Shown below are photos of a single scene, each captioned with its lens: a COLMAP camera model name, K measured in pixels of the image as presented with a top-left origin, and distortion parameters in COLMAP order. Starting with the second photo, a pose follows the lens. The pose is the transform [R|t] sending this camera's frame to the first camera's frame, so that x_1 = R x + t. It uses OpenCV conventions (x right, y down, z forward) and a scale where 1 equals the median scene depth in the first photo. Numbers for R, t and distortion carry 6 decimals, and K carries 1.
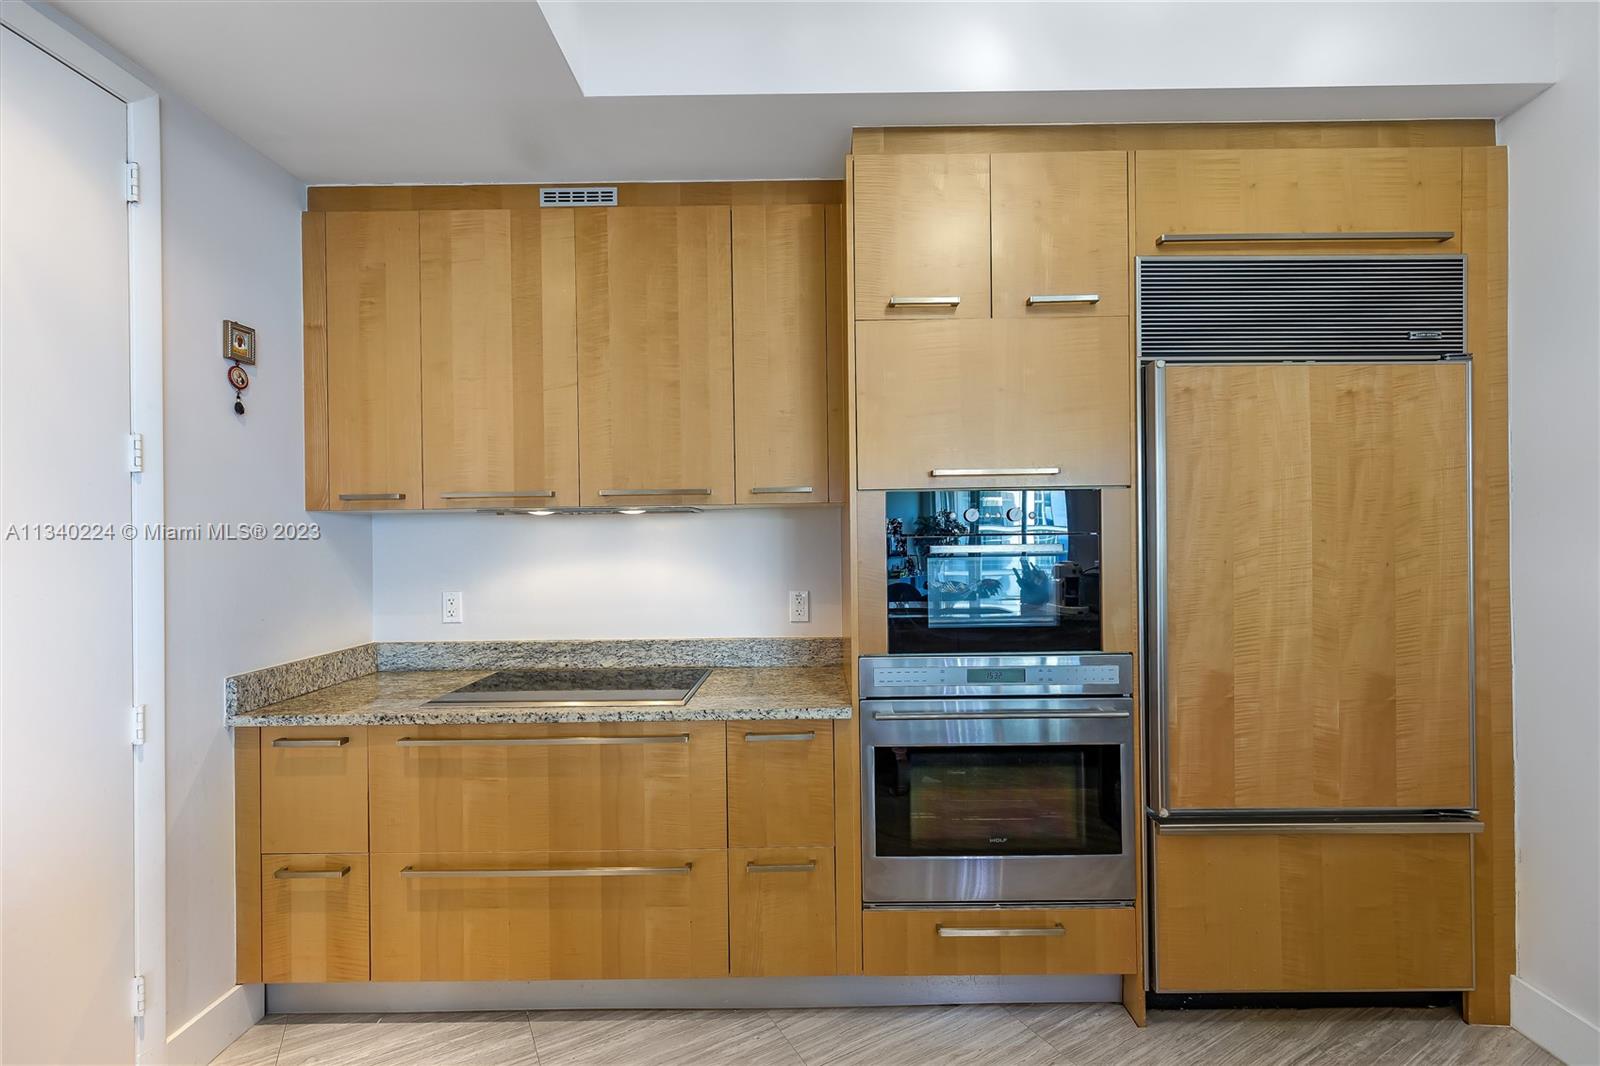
lens RADIAL K [[732.6, 0, 804.0], [0, 732.6, 532.3], [0, 0, 1]] dist [0.008193, -0.000956]
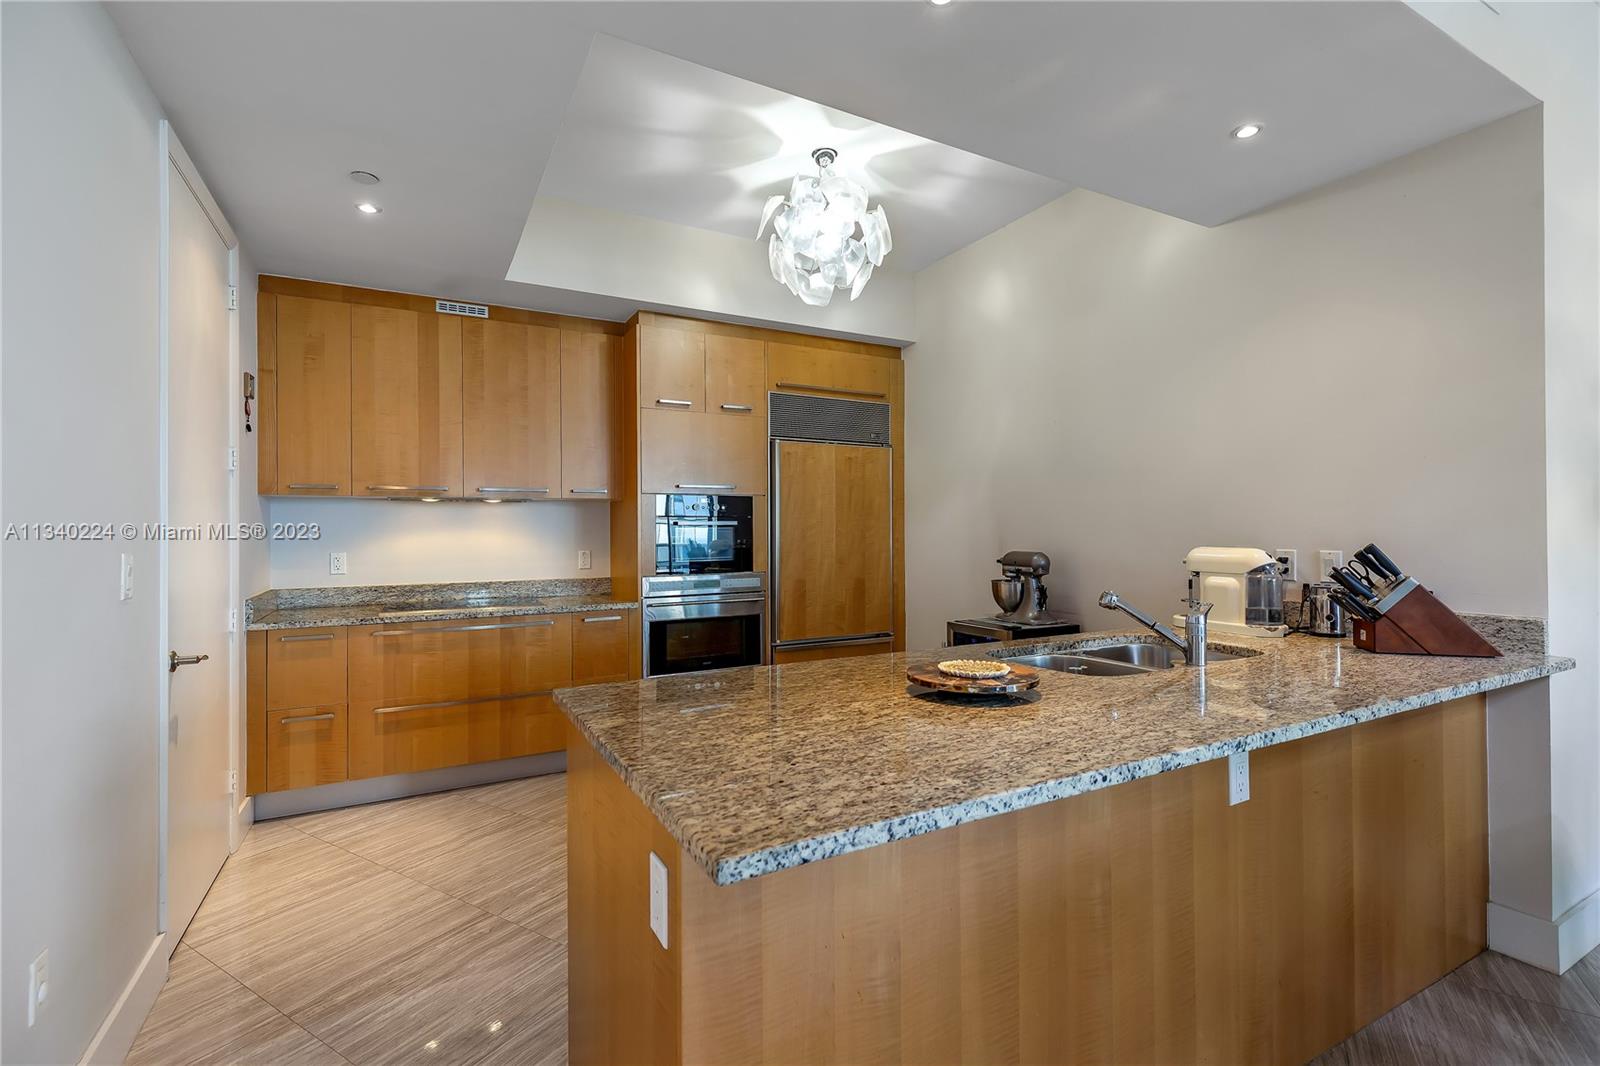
lens RADIAL K [[724.6, 0, 806.3], [0, 724.6, 528.1], [0, 0, 1]] dist [0.007184, -0.000391]
pose [[0.873943, 0.008089, 0.485961, -0.481969], [-0.005725, 0.999963, -0.006349, 0.046761], [-0.485994, 0.002767, 0.873958, -0.916671]]
